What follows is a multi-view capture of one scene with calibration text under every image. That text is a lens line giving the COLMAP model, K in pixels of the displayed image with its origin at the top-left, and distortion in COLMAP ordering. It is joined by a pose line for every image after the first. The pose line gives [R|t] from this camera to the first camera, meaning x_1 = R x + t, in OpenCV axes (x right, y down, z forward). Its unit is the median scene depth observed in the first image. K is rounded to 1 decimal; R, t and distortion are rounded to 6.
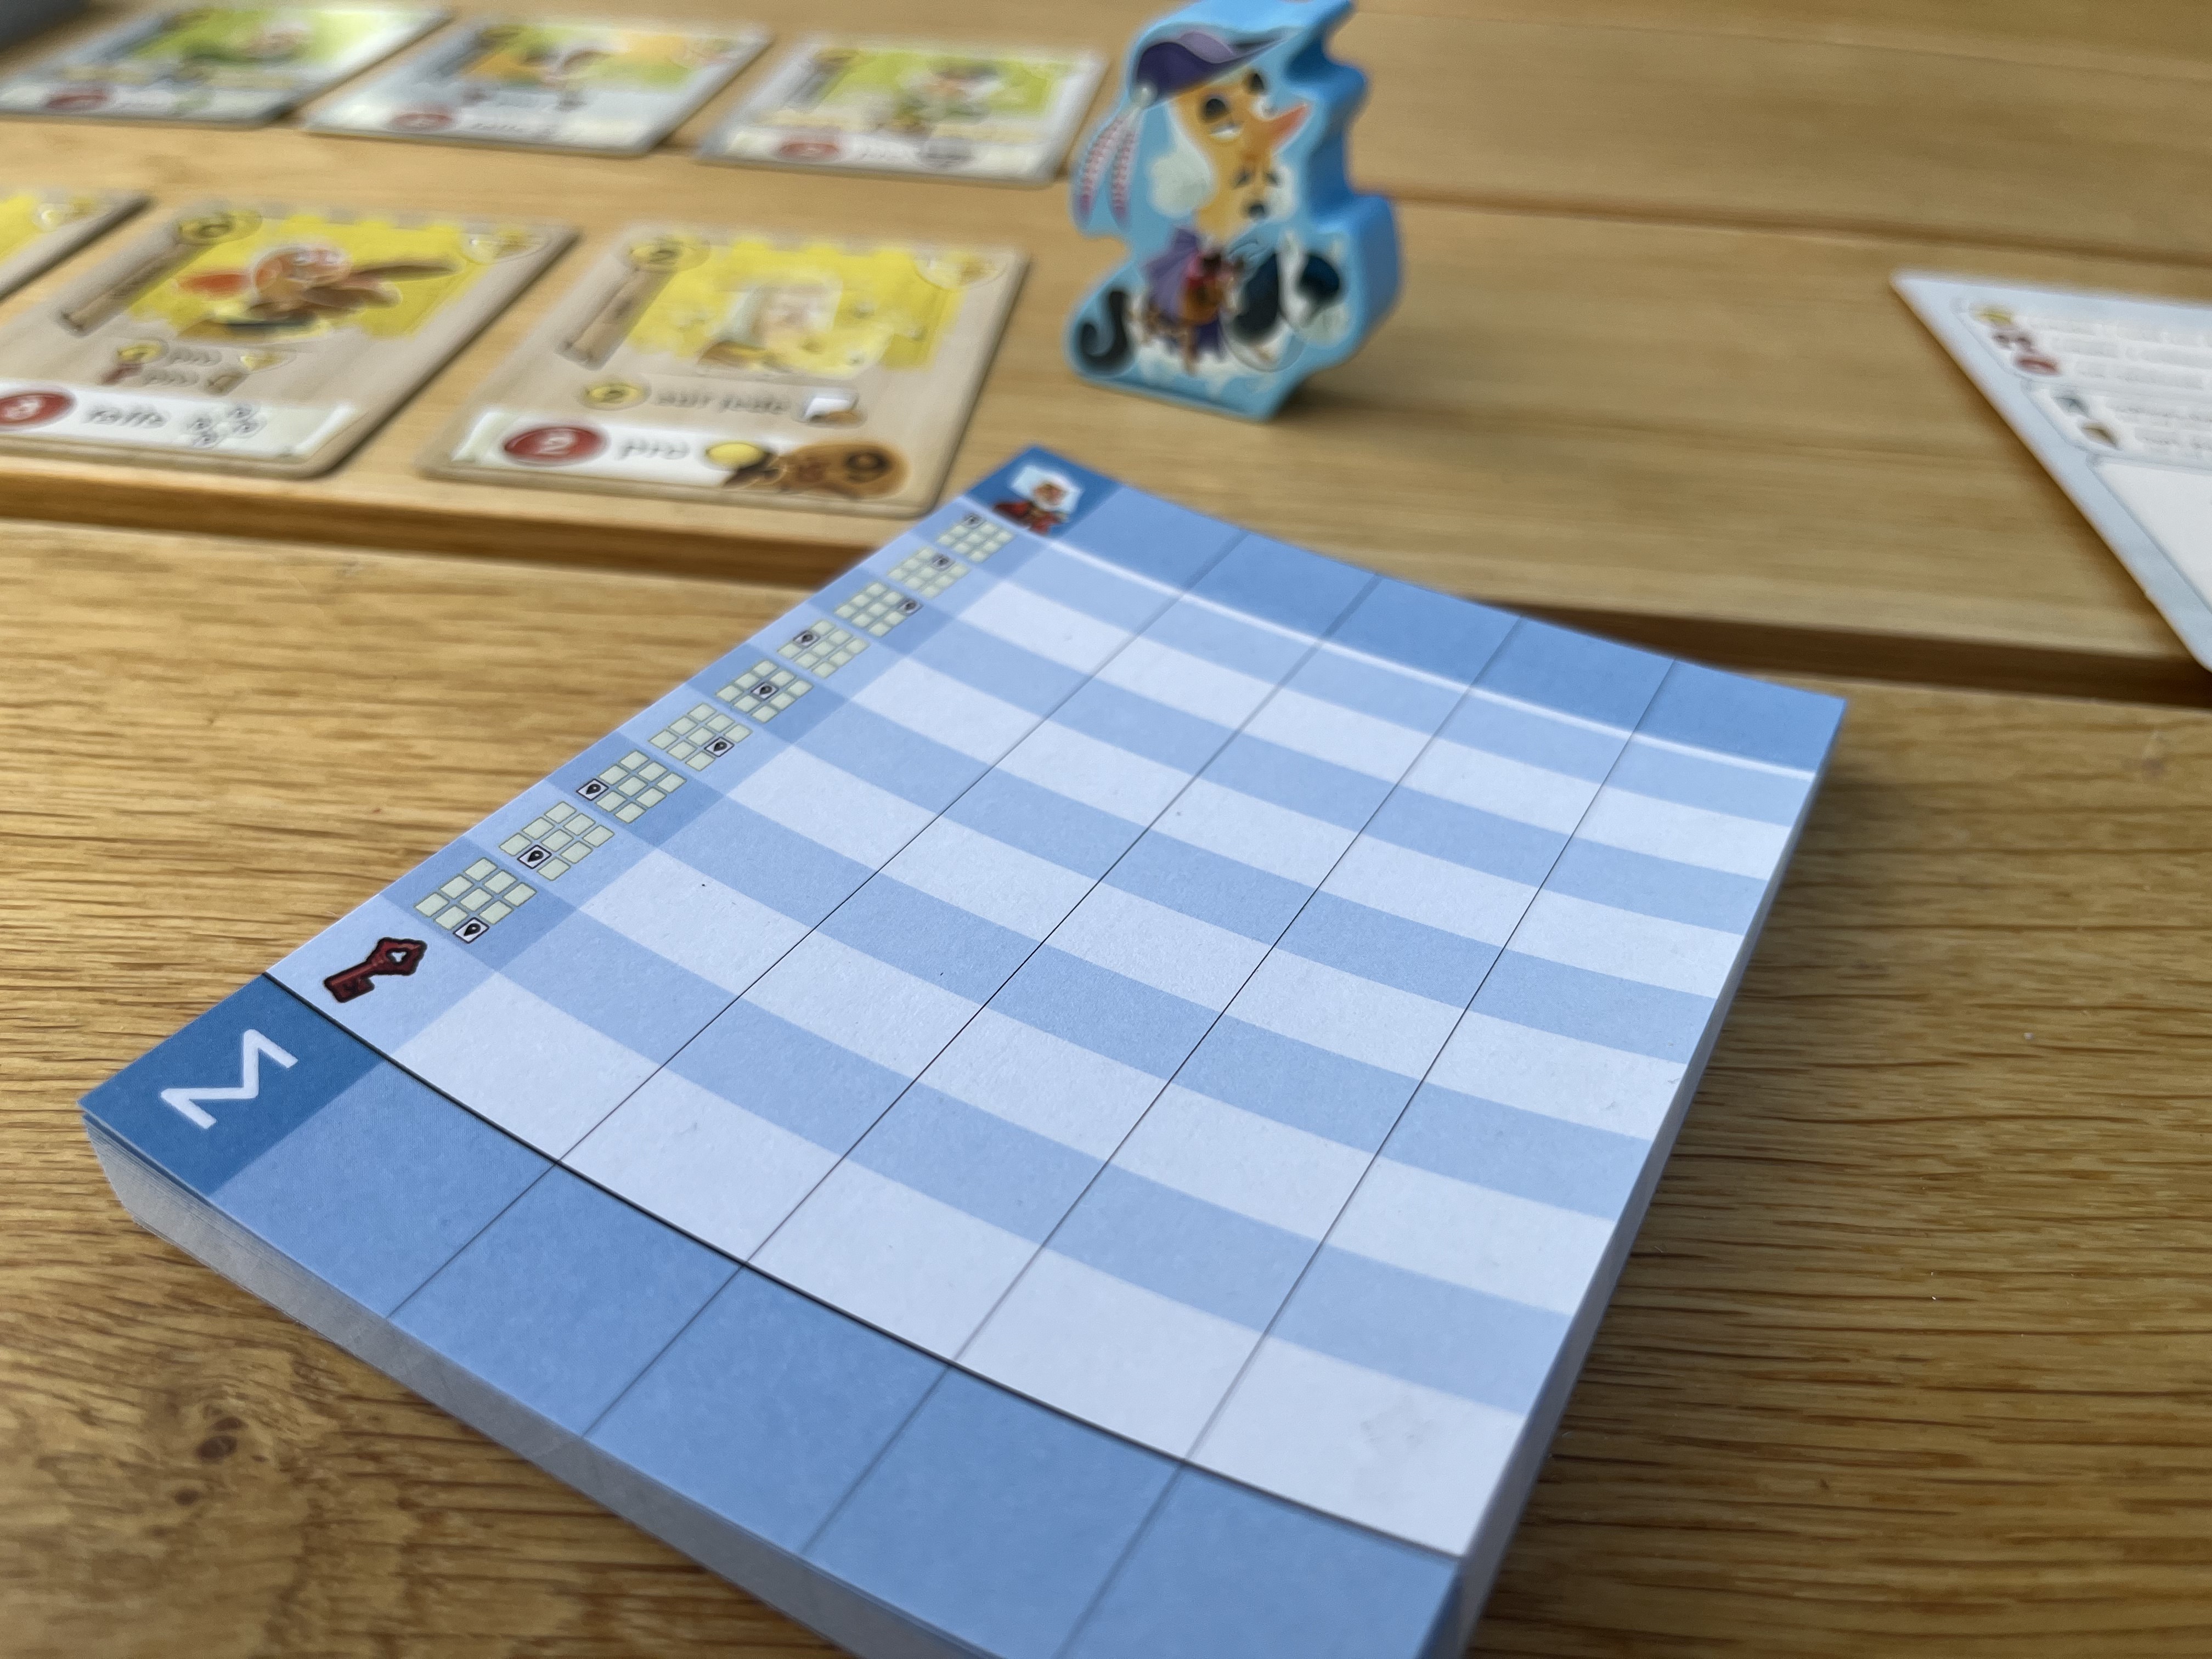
lens RADIAL K [[1796.9, 0, 1106.0], [0, 1796.9, 829.5], [0, 0, 1]] dist [0.023256, -0.084940]
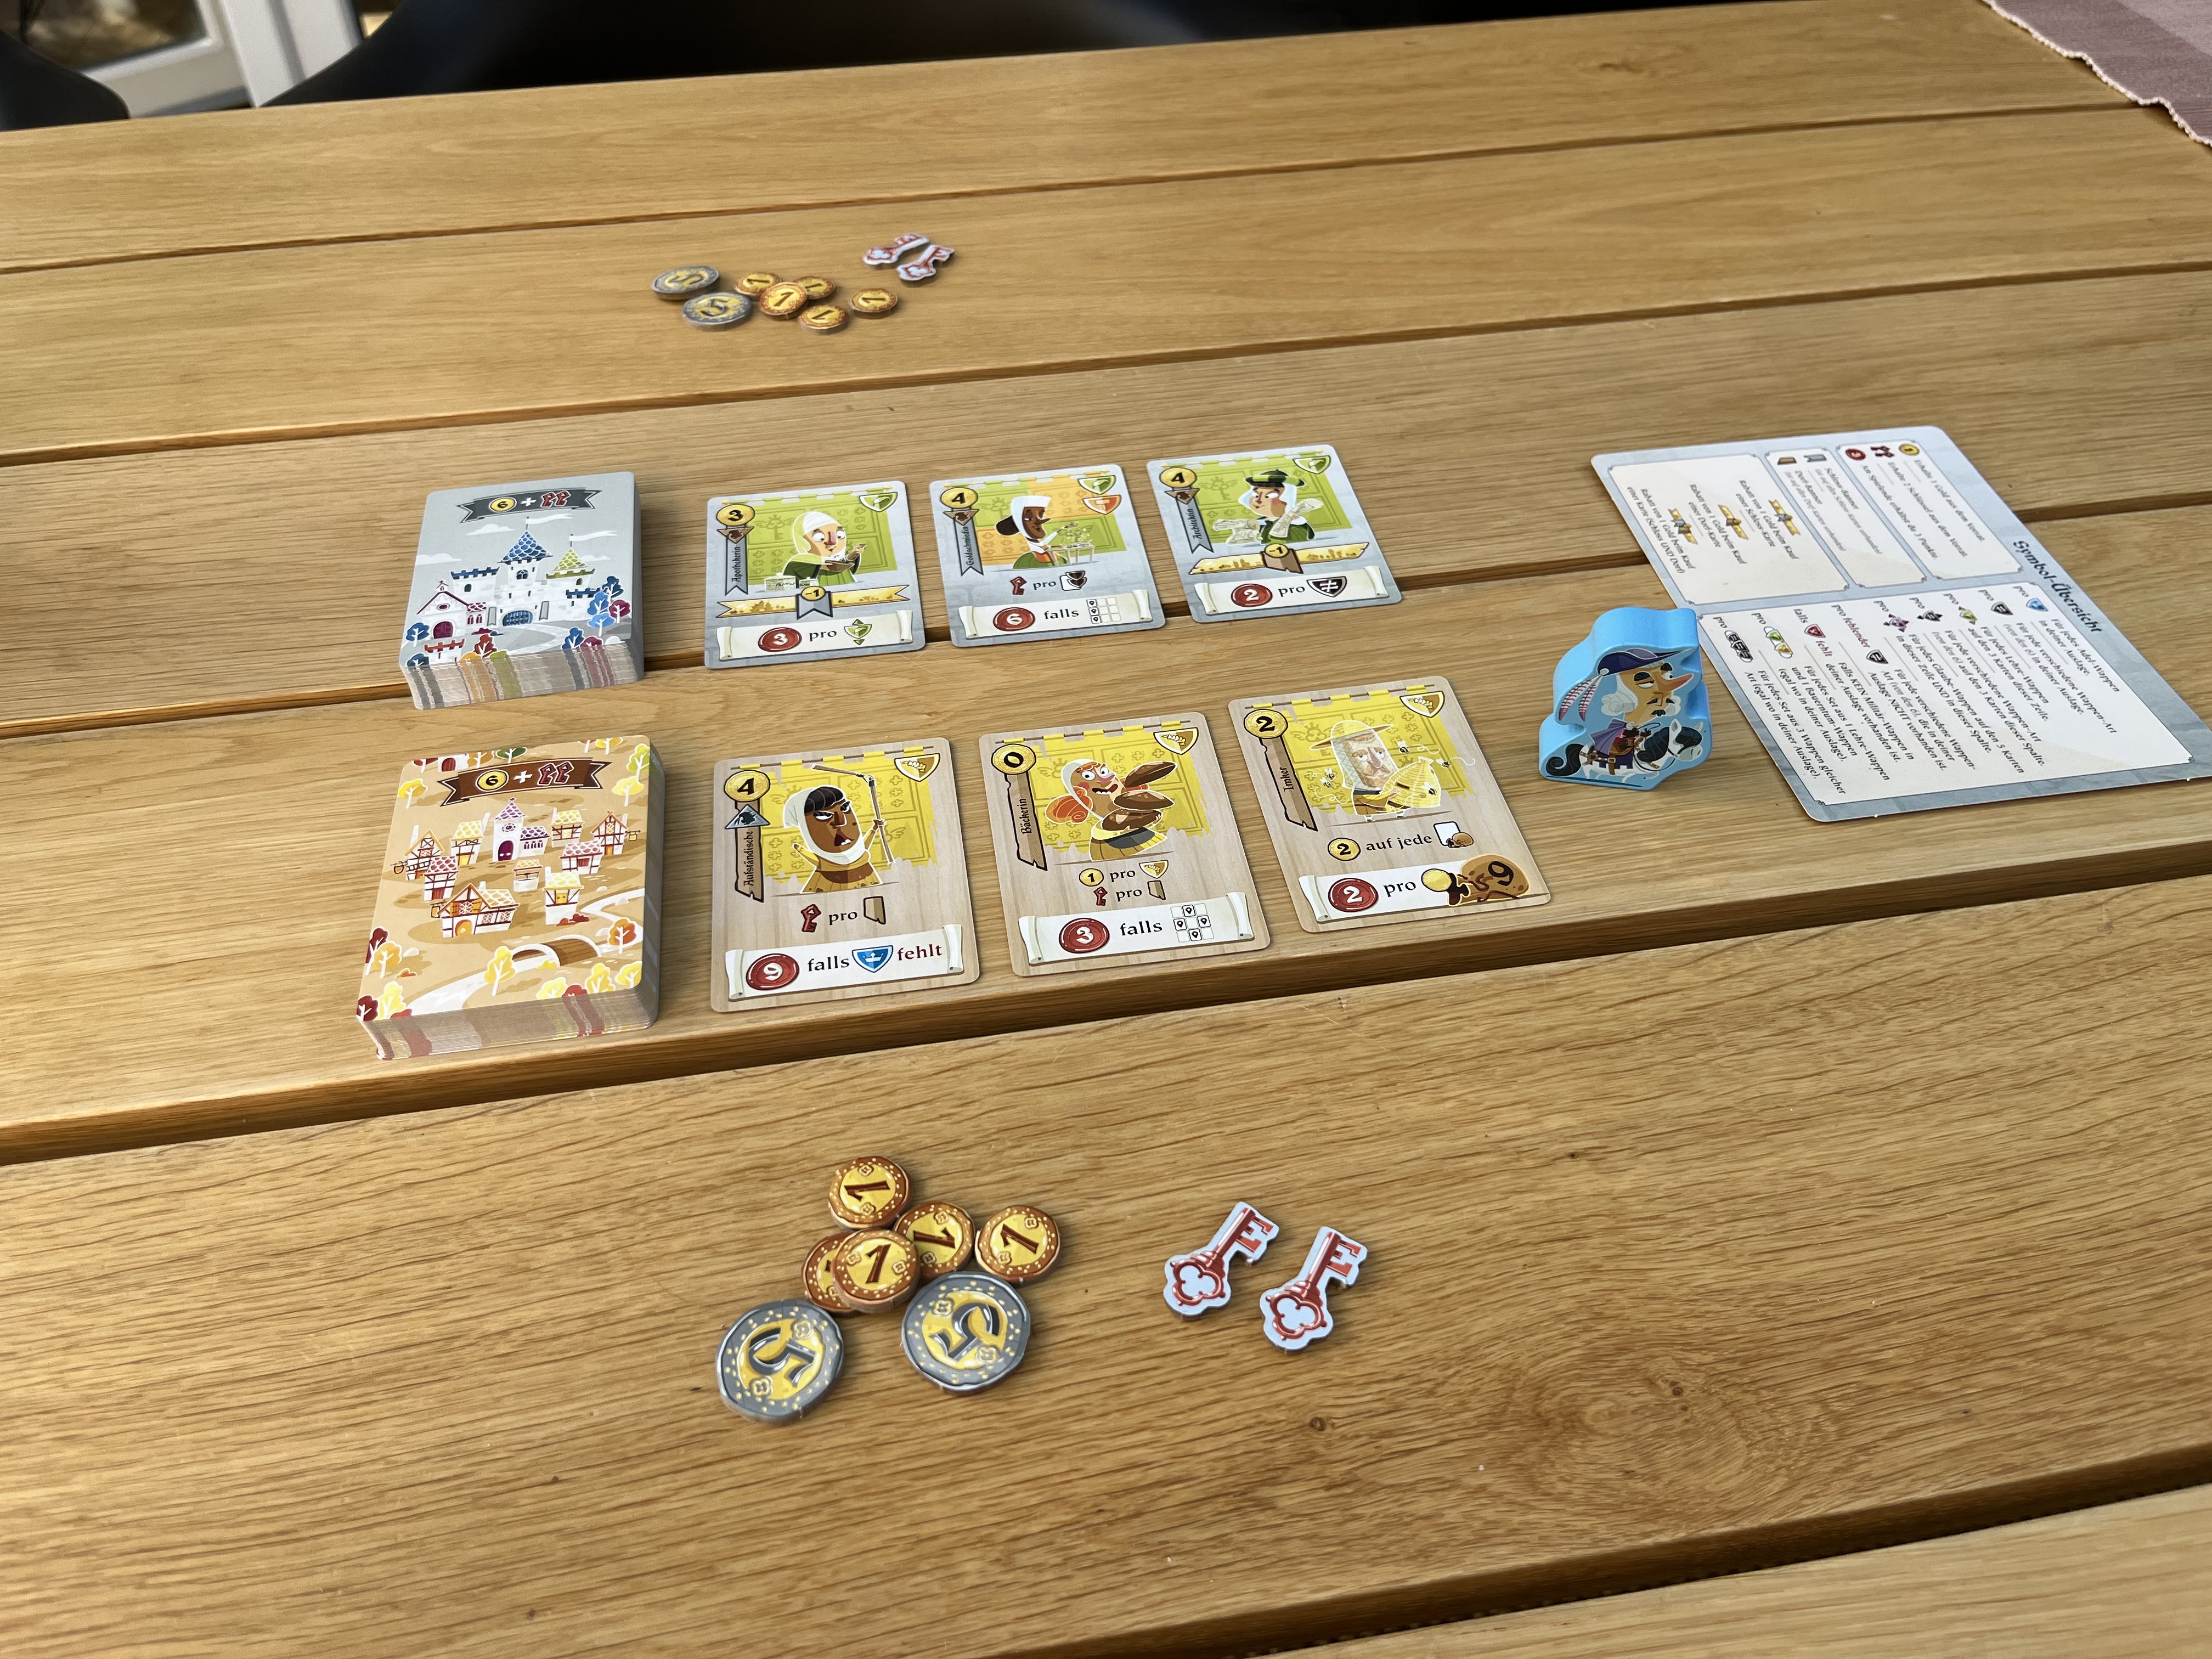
lens RADIAL K [[1704.2, 0, 1106.8], [0, 1704.2, 857.4], [0, 0, 1]] dist [0.046085, -0.095279]
pose [[0.963626, -0.223987, 0.145790, -0.829481], [0.199403, 0.965787, 0.165814, -0.620059], [-0.177942, -0.130711, 0.975321, -0.805598]]
